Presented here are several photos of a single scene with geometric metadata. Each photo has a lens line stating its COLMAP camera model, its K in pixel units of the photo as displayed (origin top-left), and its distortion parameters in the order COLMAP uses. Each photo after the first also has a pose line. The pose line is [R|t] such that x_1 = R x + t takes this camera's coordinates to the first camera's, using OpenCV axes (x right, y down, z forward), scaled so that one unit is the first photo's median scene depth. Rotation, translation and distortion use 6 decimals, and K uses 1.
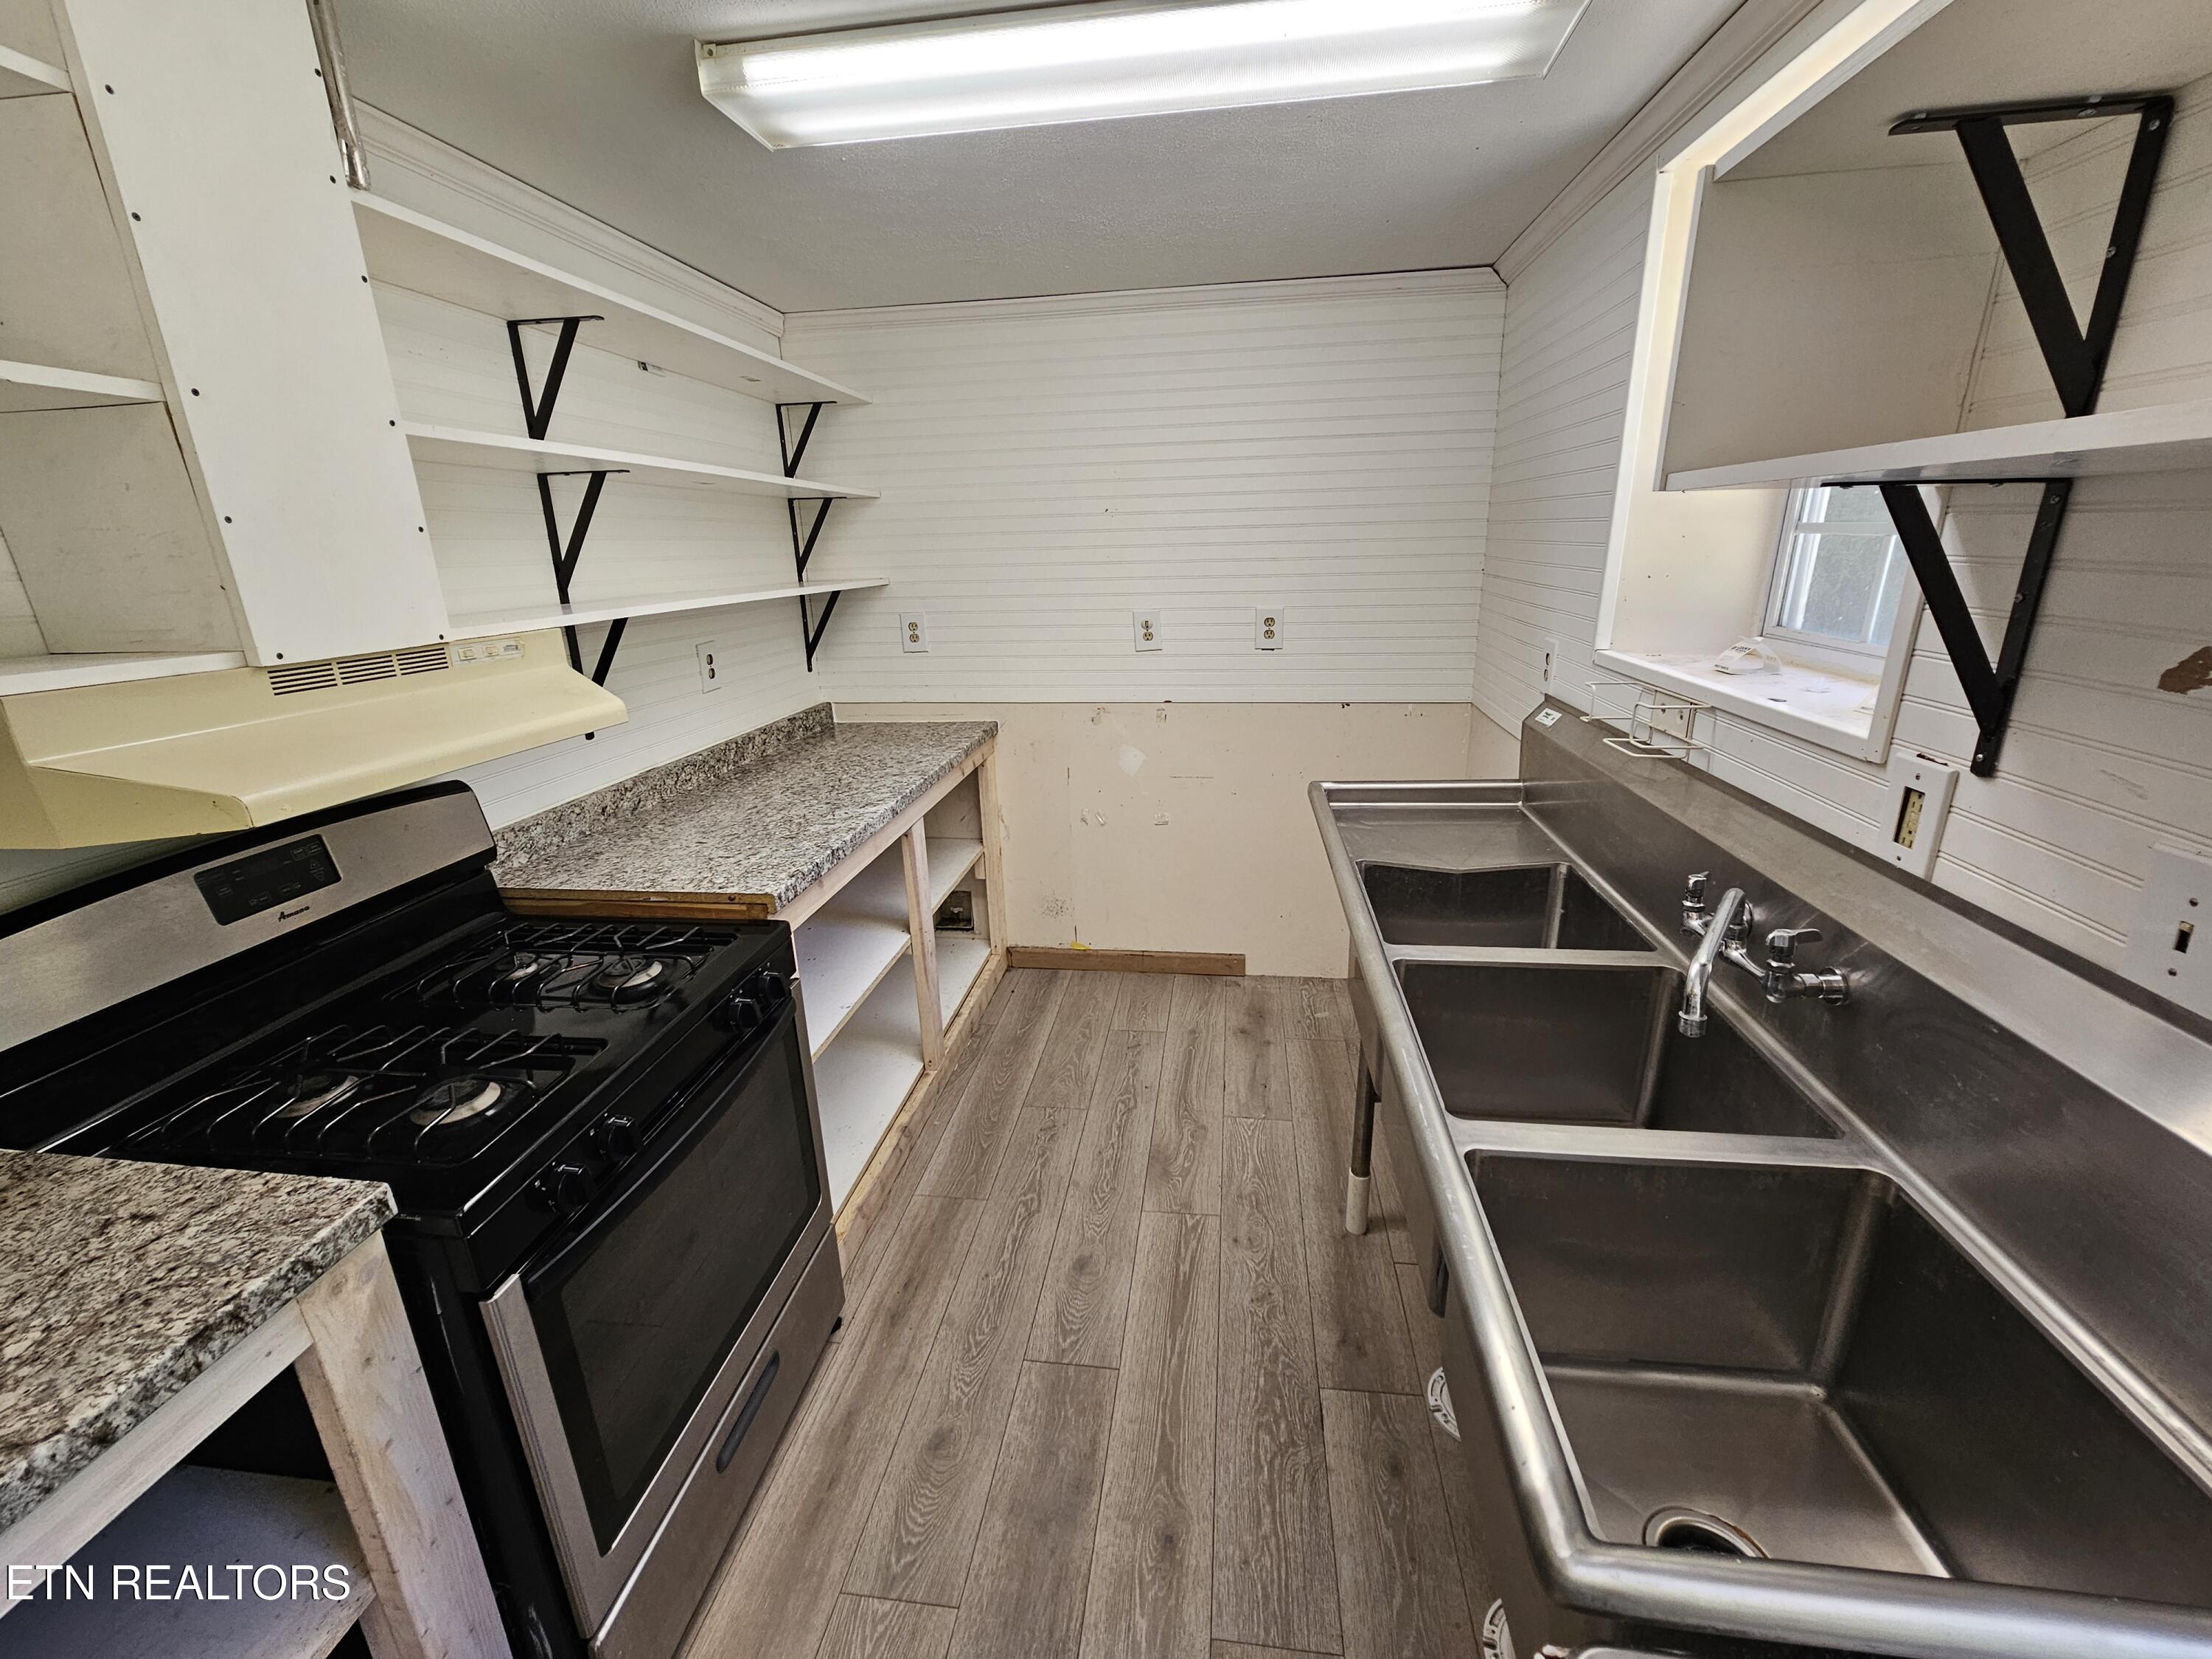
lens RADIAL K [[905.3, 0, 1104.8], [0, 905.3, 827.8], [0, 0, 1]] dist [-0.004676, 0.002288]
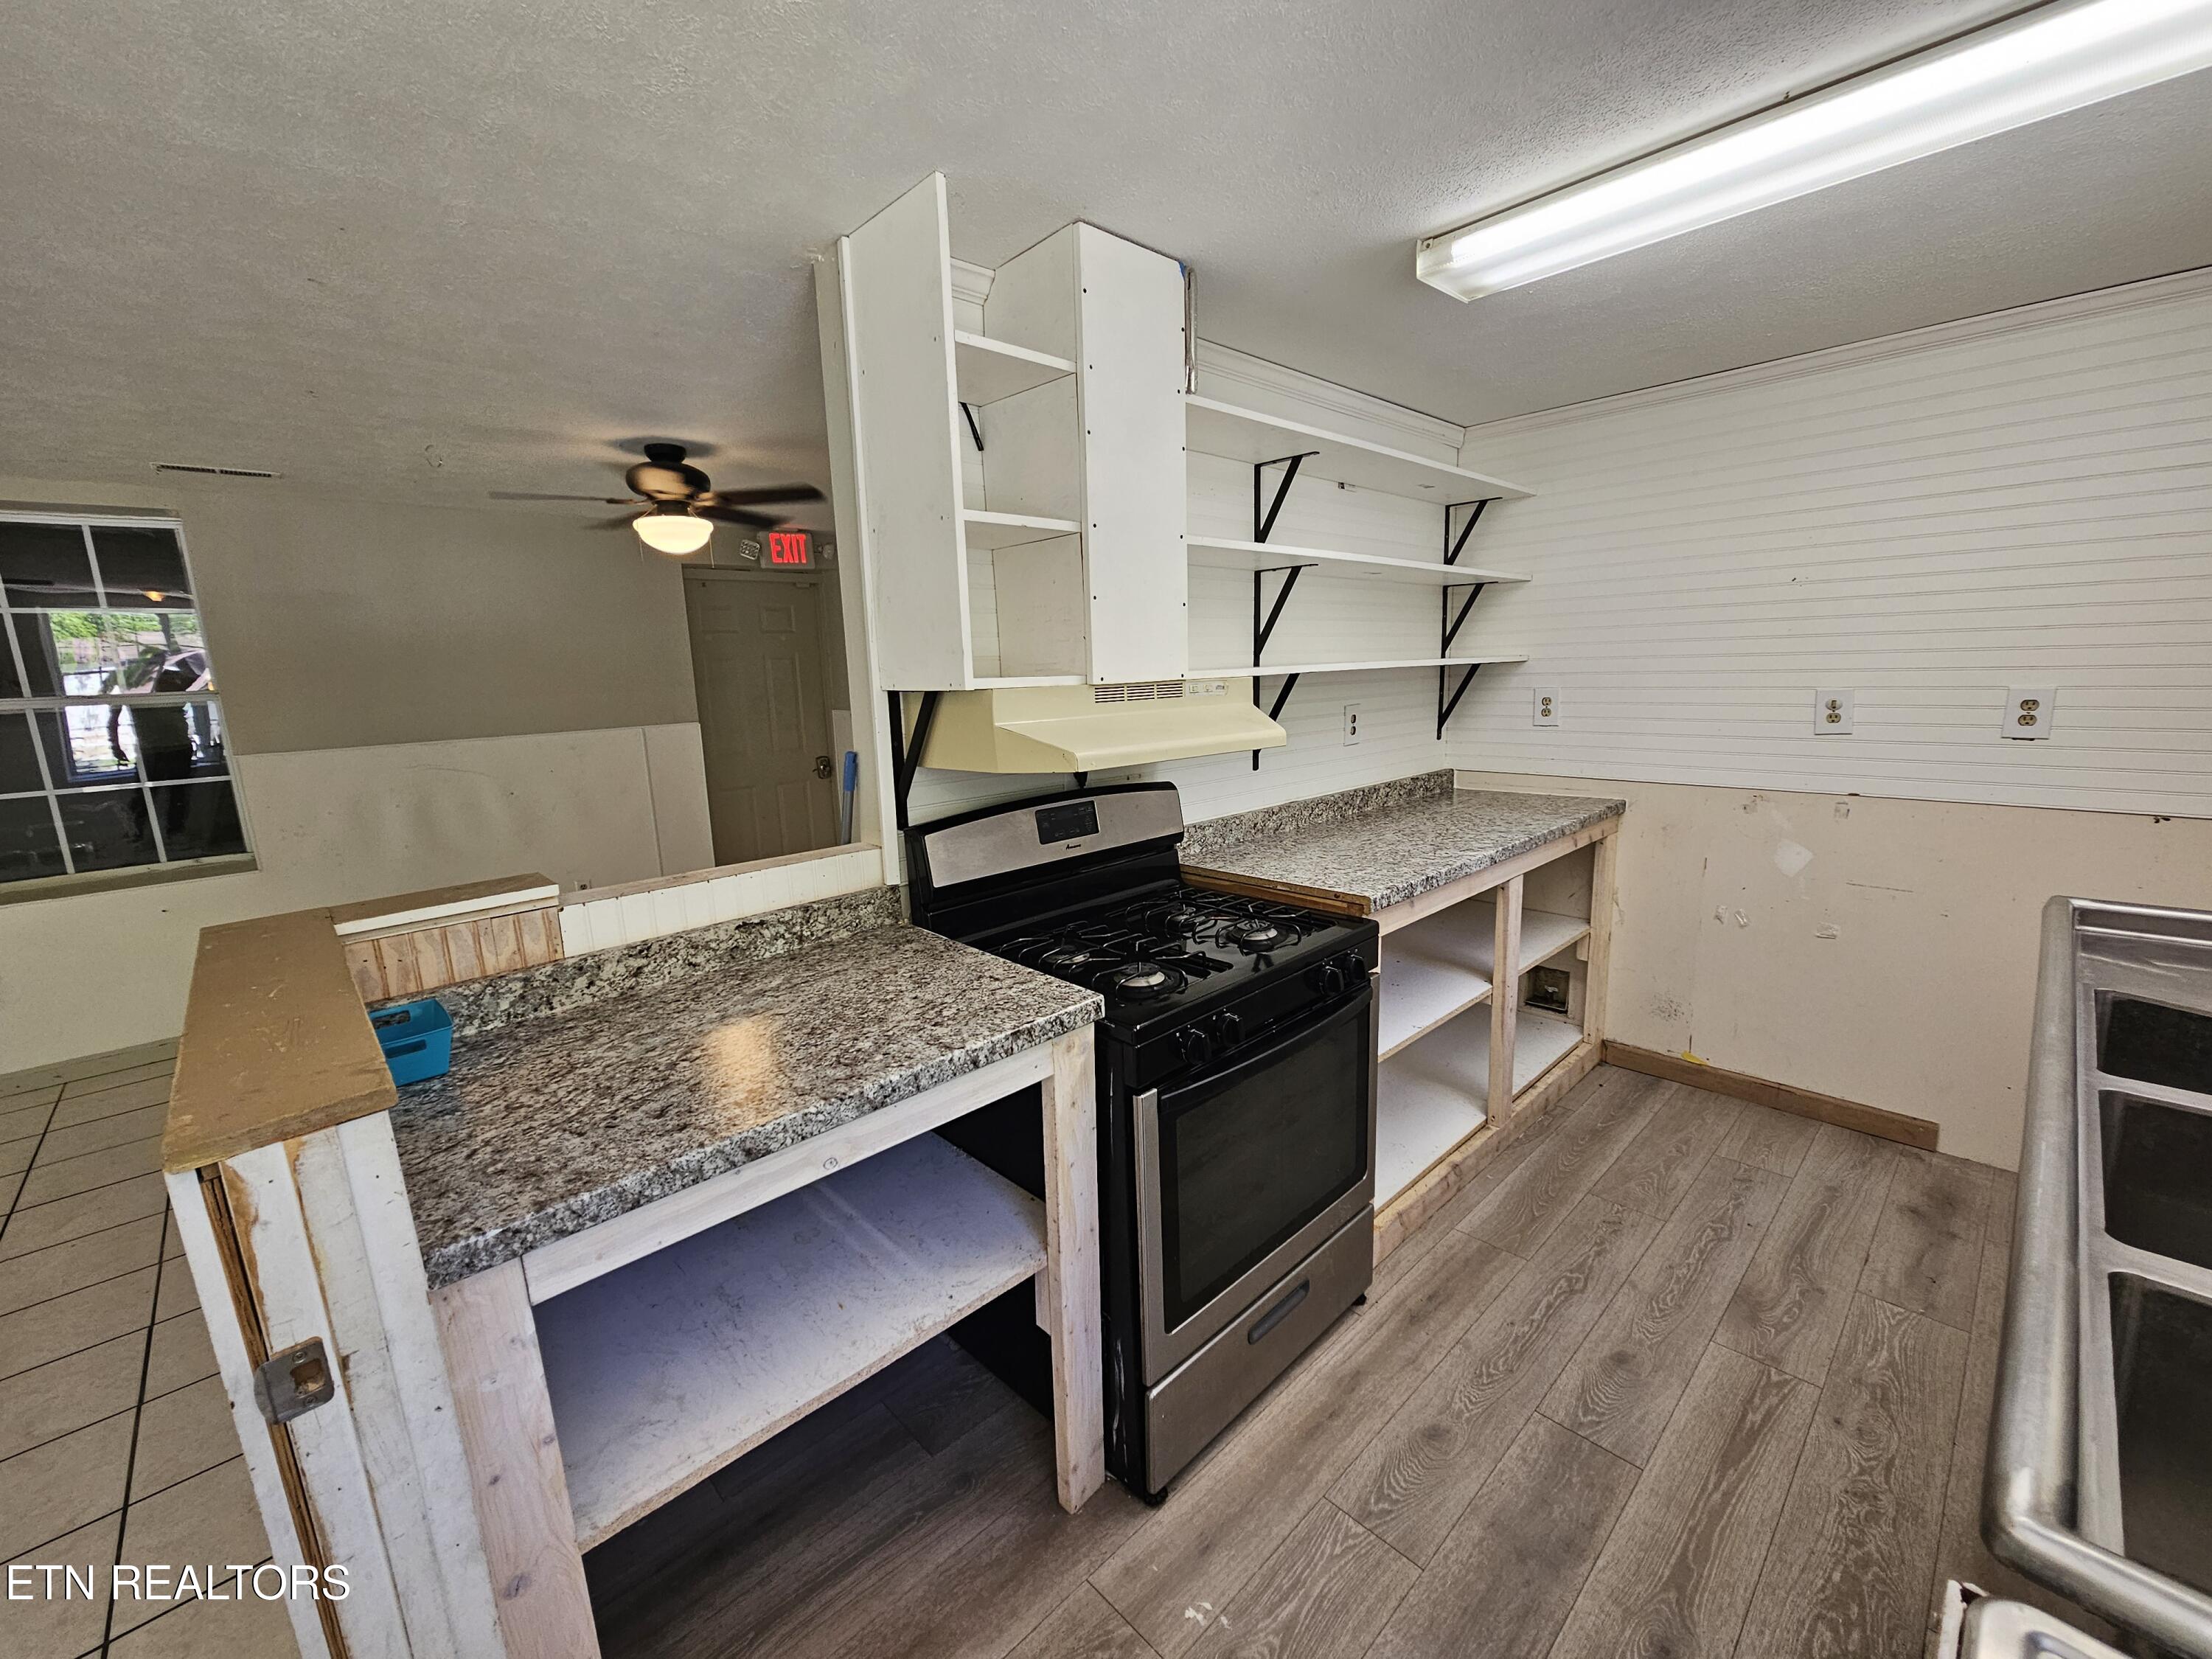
lens RADIAL K [[905.3, 0, 1103.7], [0, 905.3, 835.4], [0, 0, 1]] dist [-0.004676, 0.002288]
pose [[0.777745, 0.117039, -0.617588, 0.083016], [-0.177674, 0.983379, -0.037390, 0.093393], [0.602947, 0.138809, 0.785612, -0.153448]]
